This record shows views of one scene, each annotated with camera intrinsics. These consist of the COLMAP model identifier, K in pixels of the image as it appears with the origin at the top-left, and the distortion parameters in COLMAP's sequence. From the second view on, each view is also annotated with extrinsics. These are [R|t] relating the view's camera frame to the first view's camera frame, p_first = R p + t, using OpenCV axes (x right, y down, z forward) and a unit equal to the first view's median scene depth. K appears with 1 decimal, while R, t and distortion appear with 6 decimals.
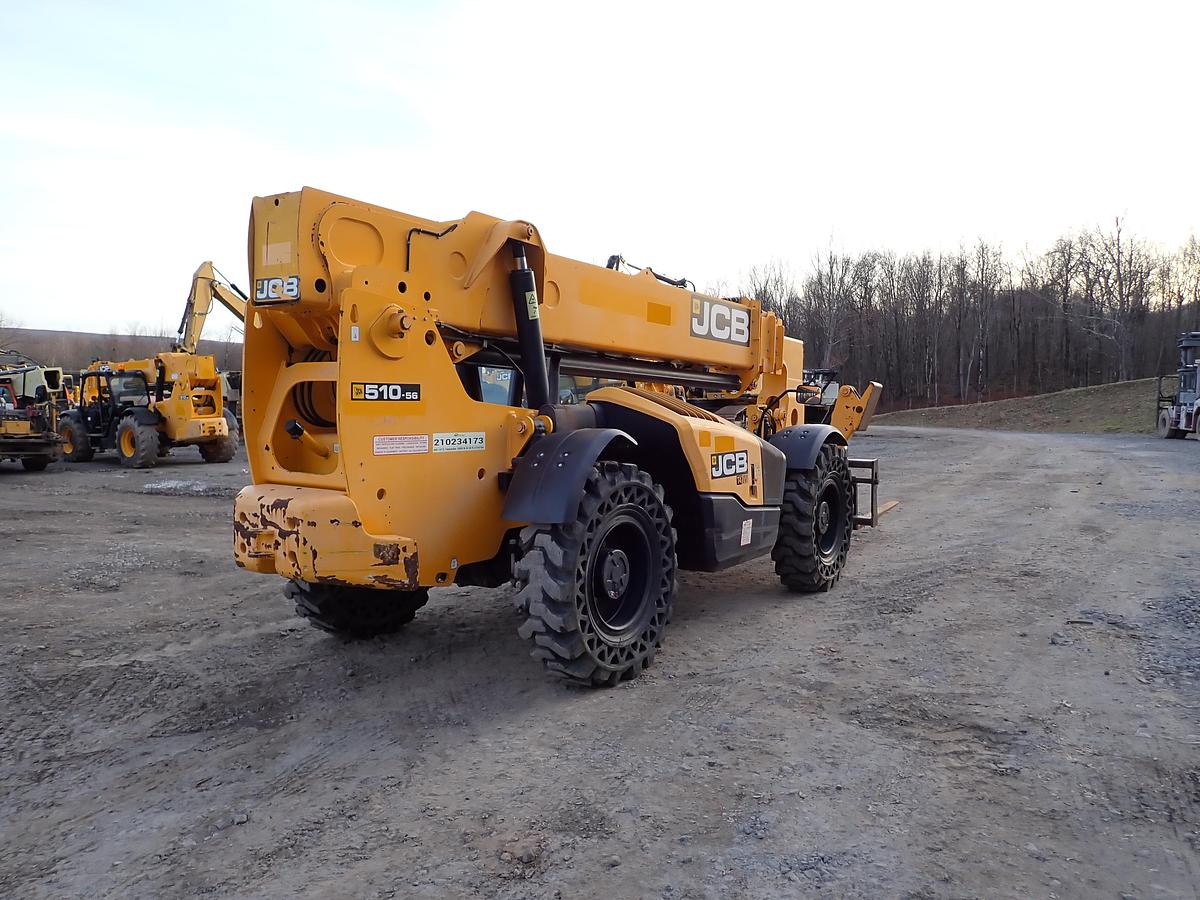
lens RADIAL K [[898.4, 0, 599.5], [0, 898.4, 452.8], [0, 0, 1]] dist [0.011276, -0.004379]
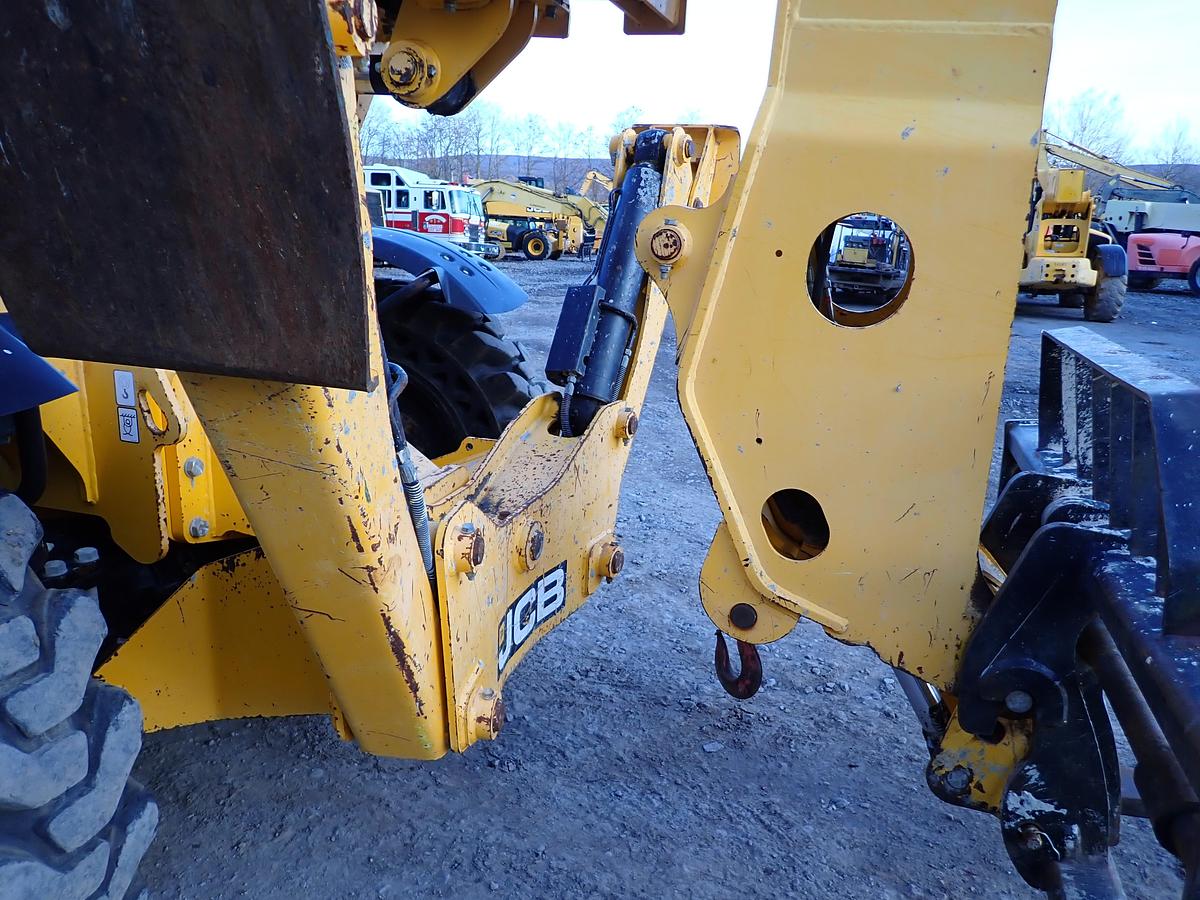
lens RADIAL K [[898.4, 0, 599.5], [0, 898.4, 452.8], [0, 0, 1]] dist [0.011276, -0.004379]
pose [[0.309394, 0.248746, -0.917824, 0.457758], [-0.094902, 0.968440, 0.230472, -0.049482], [0.946187, 0.015797, 0.323236, 1.117819]]
